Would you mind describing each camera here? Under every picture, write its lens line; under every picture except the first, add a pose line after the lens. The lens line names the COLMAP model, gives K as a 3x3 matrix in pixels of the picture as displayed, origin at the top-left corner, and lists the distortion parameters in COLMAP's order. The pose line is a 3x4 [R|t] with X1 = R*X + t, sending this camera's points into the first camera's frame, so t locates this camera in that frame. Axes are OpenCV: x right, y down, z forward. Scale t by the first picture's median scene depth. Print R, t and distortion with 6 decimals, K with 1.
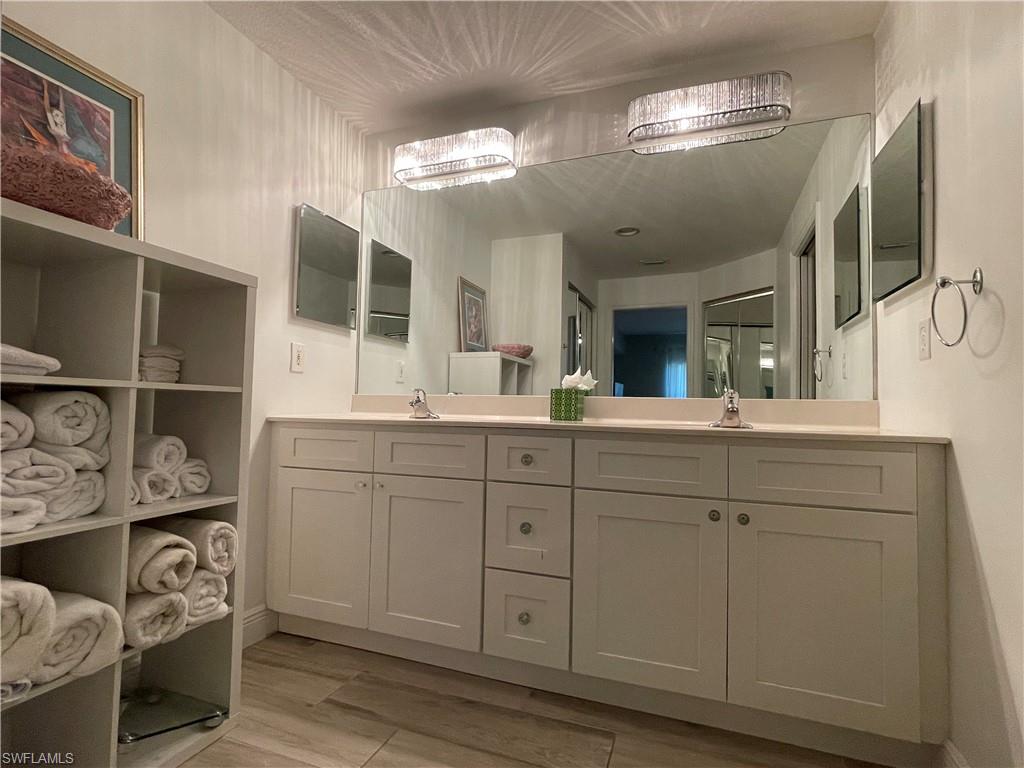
lens RADIAL K [[509.9, 0, 503.0], [0, 509.9, 389.9], [0, 0, 1]] dist [0.002372, 0.002900]
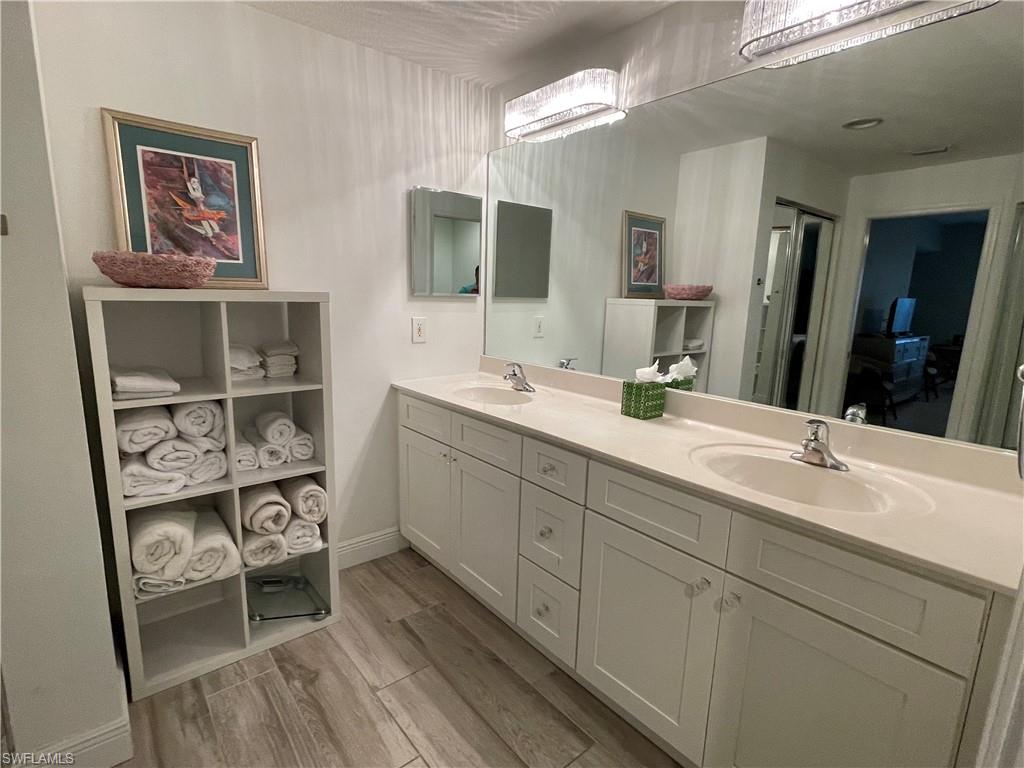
lens RADIAL K [[509.9, 0, 503.5], [0, 509.9, 389.2], [0, 0, 1]] dist [0.002372, 0.002900]
pose [[0.868784, 0.093724, -0.486241, 0.428105], [0.010097, 0.978369, 0.206623, -0.217350], [0.495089, -0.184420, 0.849044, 0.131008]]
